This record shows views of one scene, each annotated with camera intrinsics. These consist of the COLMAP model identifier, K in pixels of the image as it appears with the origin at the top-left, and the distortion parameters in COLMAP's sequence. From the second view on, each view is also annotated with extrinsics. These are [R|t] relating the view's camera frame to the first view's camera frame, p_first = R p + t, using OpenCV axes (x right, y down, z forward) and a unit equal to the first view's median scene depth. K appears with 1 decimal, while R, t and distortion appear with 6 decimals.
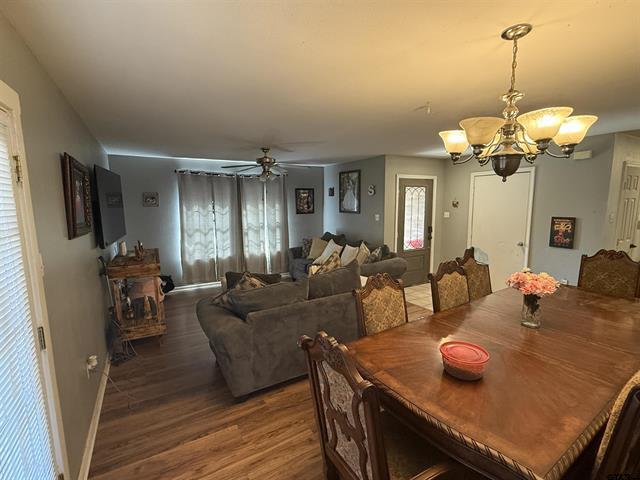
lens RADIAL K [[308.4, 0, 320.6], [0, 308.4, 240.6], [0, 0, 1]] dist [0.001062, 0.000392]
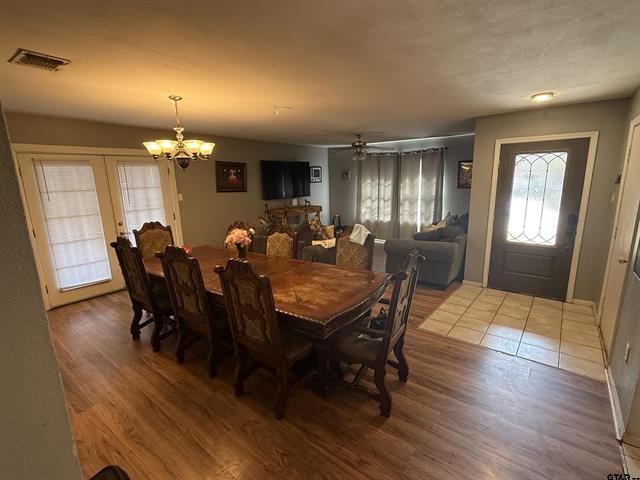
lens RADIAL K [[308.4, 0, 321.7], [0, 308.4, 242.5], [0, 0, 1]] dist [0.001062, 0.000392]
pose [[0.378434, 0.192808, -0.905325, 0.750349], [-0.105185, 0.980687, 0.164890, -0.040528], [0.919633, 0.032826, 0.391406, 0.280750]]
